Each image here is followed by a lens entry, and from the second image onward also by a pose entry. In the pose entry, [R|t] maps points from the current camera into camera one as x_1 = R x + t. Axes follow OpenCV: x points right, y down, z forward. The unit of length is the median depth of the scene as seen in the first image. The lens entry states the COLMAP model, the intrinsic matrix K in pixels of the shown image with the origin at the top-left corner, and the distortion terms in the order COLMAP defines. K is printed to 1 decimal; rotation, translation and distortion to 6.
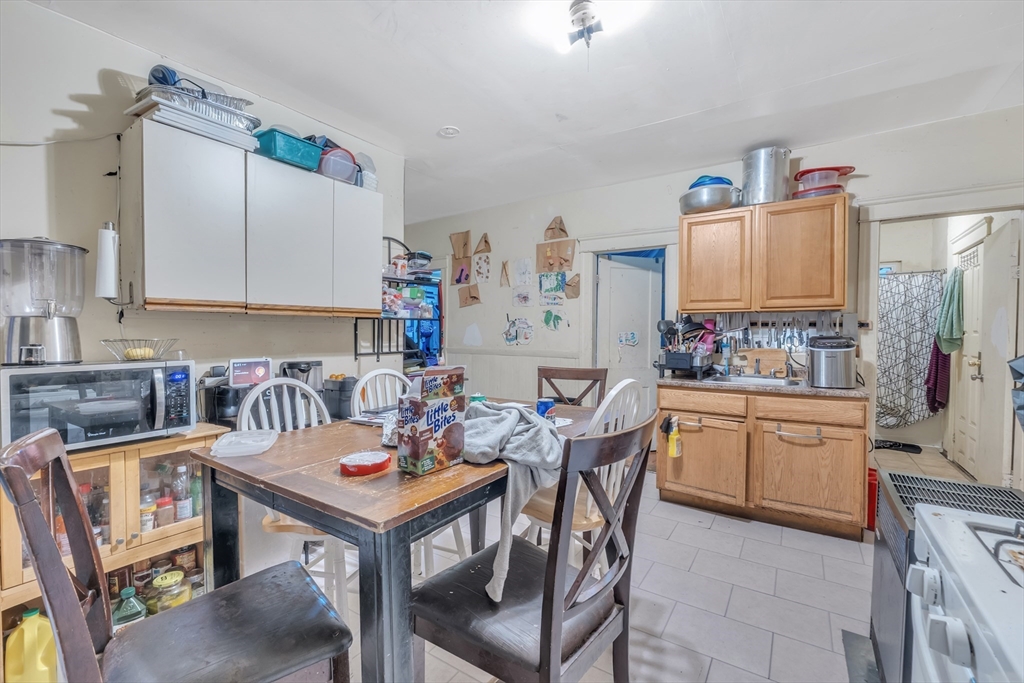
lens RADIAL K [[437.6, 0, 511.0], [0, 437.6, 342.8], [0, 0, 1]] dist [-0.003153, 0.000176]
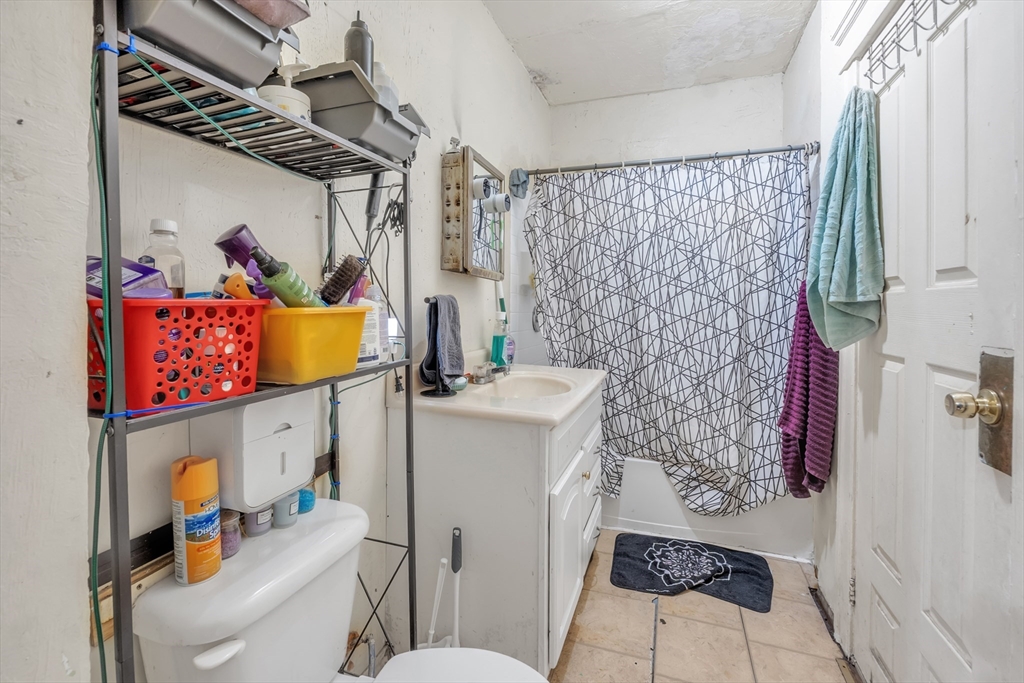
lens RADIAL K [[437.6, 0, 517.2], [0, 437.6, 312.6], [0, 0, 1]] dist [-0.003153, 0.000176]
pose [[0.971013, -0.001805, 0.239019, 0.604723], [0.004503, 0.999932, -0.010742, -0.000266], [-0.238983, 0.011507, 0.970955, 0.649657]]
